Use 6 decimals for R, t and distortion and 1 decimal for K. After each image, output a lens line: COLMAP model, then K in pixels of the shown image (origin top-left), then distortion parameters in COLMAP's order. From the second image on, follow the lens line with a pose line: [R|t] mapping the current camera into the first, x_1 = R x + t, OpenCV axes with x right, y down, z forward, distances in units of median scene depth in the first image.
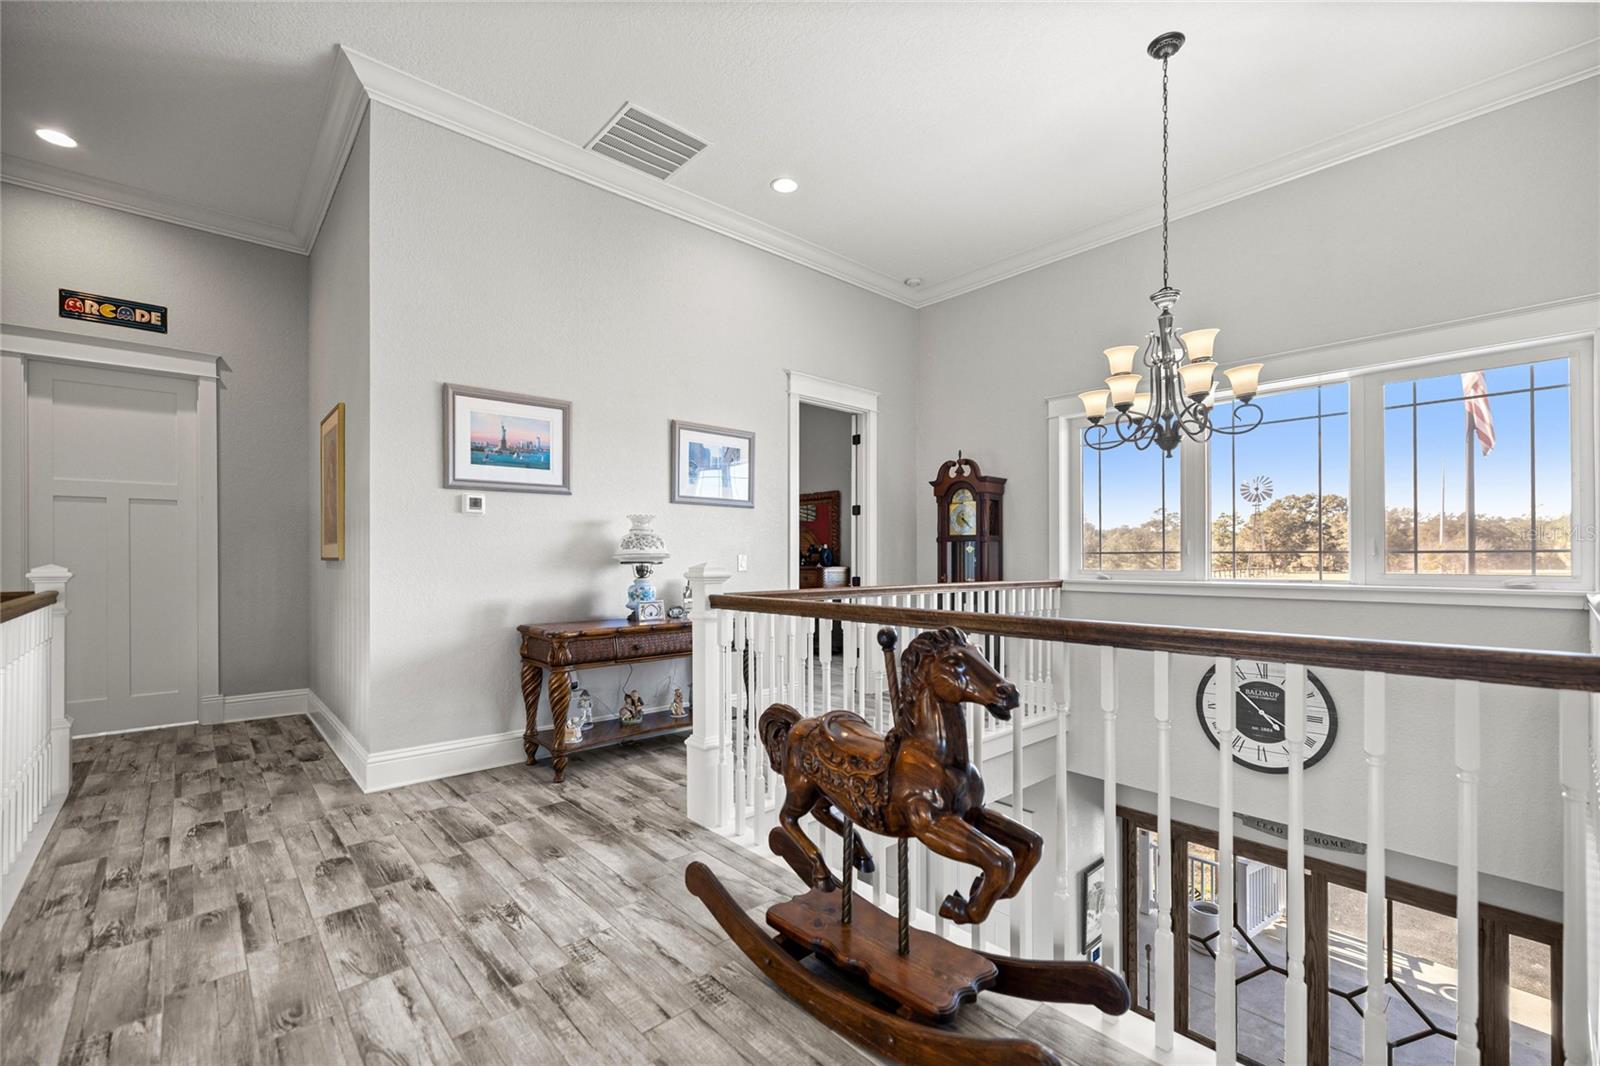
lens RADIAL K [[678.4, 0, 807.8], [0, 678.4, 561.2], [0, 0, 1]] dist [0.000087, -0.000027]
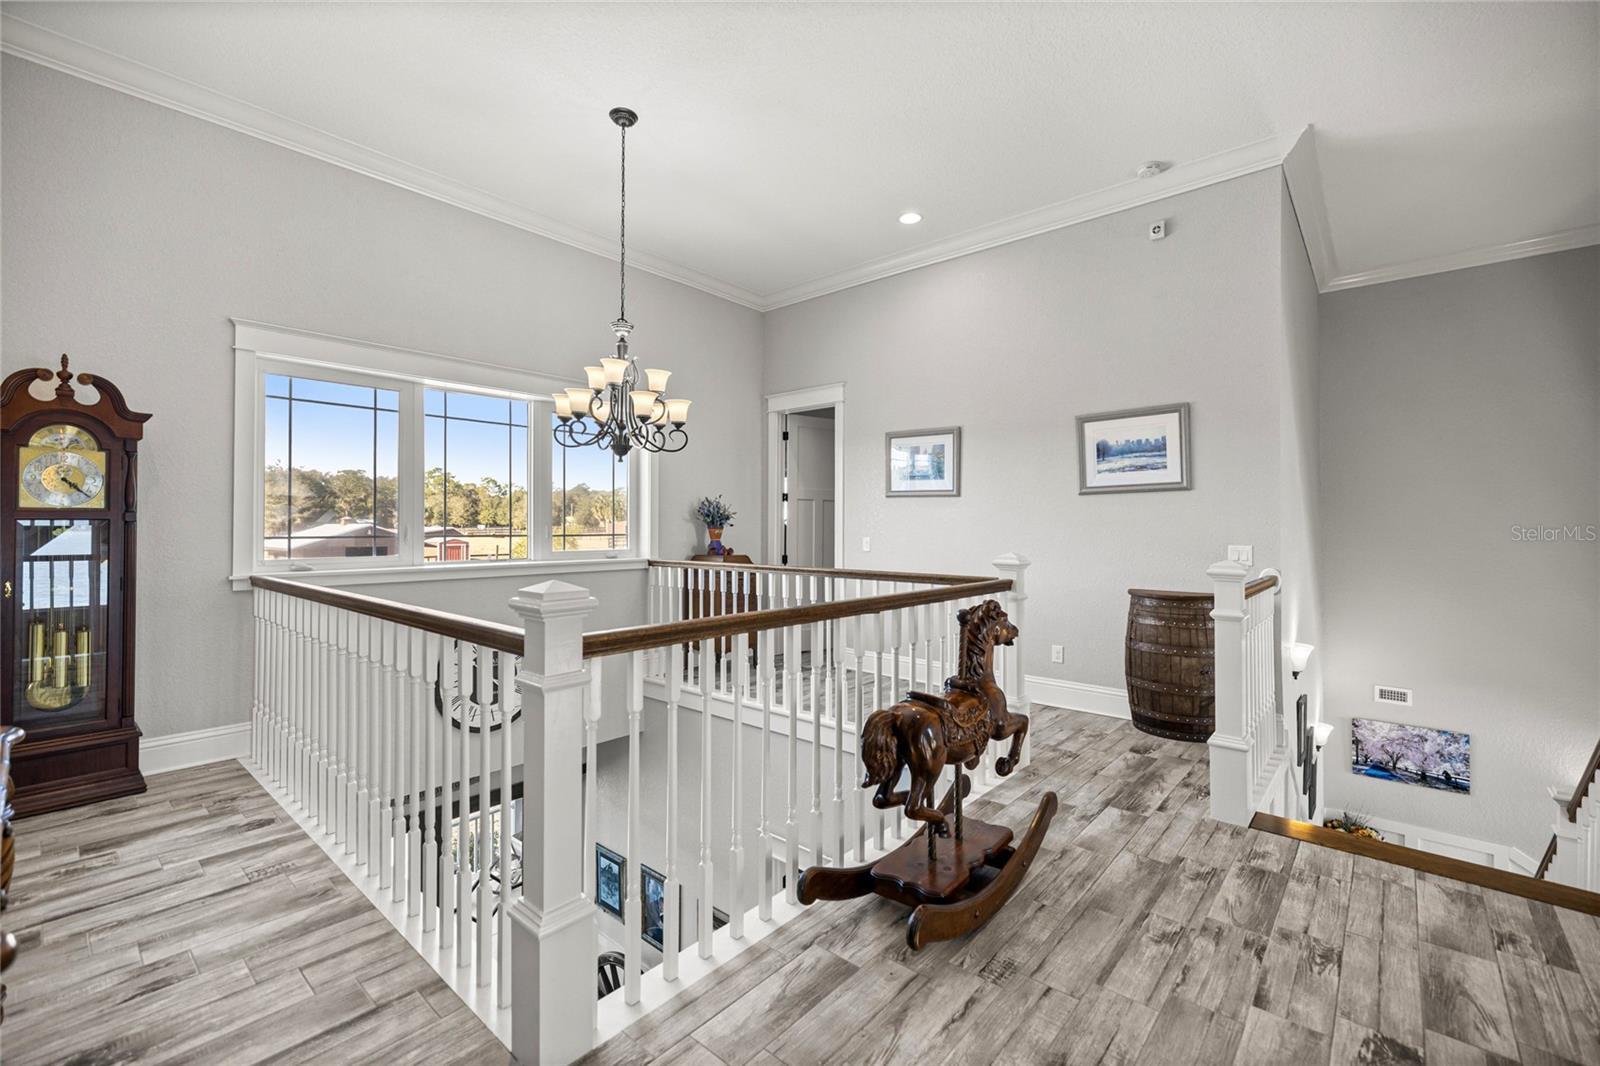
lens RADIAL K [[678.4, 0, 800.8], [0, 678.4, 522.4], [0, 0, 1]] dist [0.000087, -0.000027]
pose [[-0.113208, 0.008997, 0.993531, -0.677046], [0.002011, 0.999959, -0.008826, -0.036743], [-0.993569, 0.000999, -0.113221, 0.823003]]
